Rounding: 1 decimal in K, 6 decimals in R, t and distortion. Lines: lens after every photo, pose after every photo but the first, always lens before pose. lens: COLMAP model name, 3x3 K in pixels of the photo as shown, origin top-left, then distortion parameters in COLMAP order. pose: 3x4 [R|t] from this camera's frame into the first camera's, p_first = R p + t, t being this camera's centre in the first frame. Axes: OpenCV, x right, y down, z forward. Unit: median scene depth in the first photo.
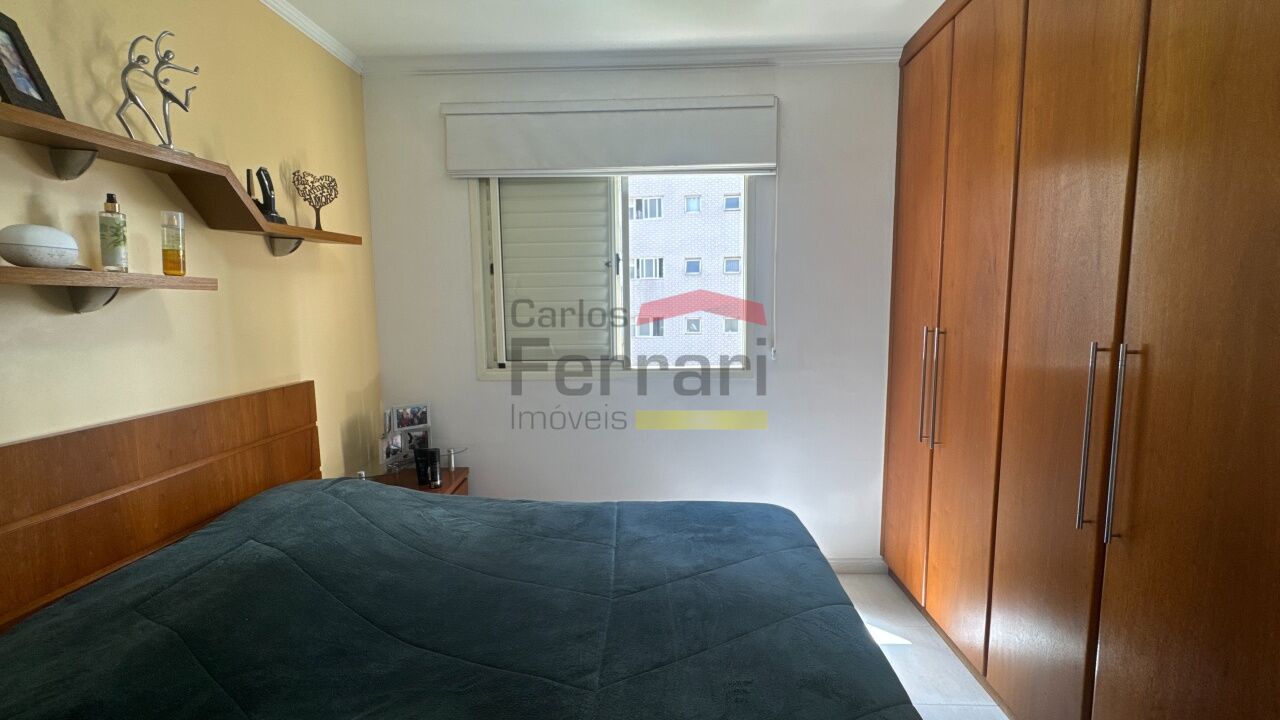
lens RADIAL K [[511.7, 0, 642.0], [0, 511.7, 356.8], [0, 0, 1]] dist [-0.002864, 0.000541]
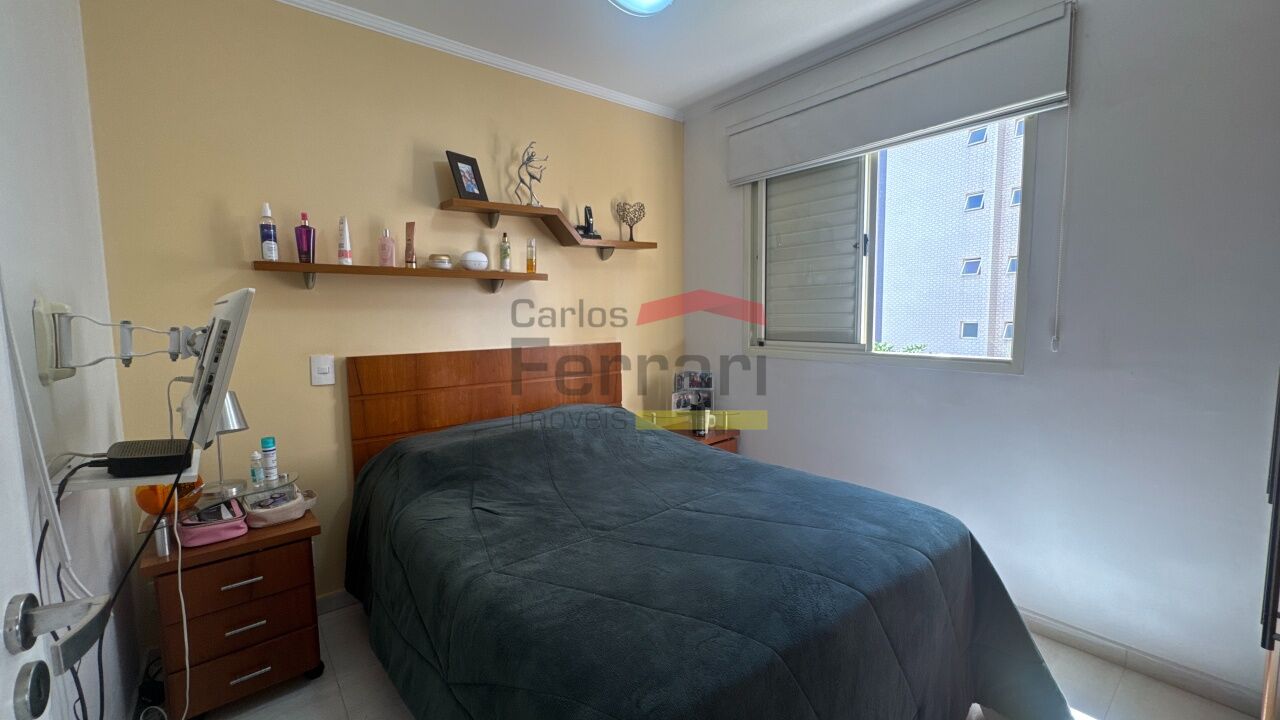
lens RADIAL K [[511.7, 0, 640.4], [0, 511.7, 355.5], [0, 0, 1]] dist [-0.002864, 0.000541]
pose [[0.660811, 0.065898, -0.747654, 0.512194], [-0.072292, 0.997095, 0.023988, 0.044773], [0.747062, 0.038198, 0.663656, 0.053698]]
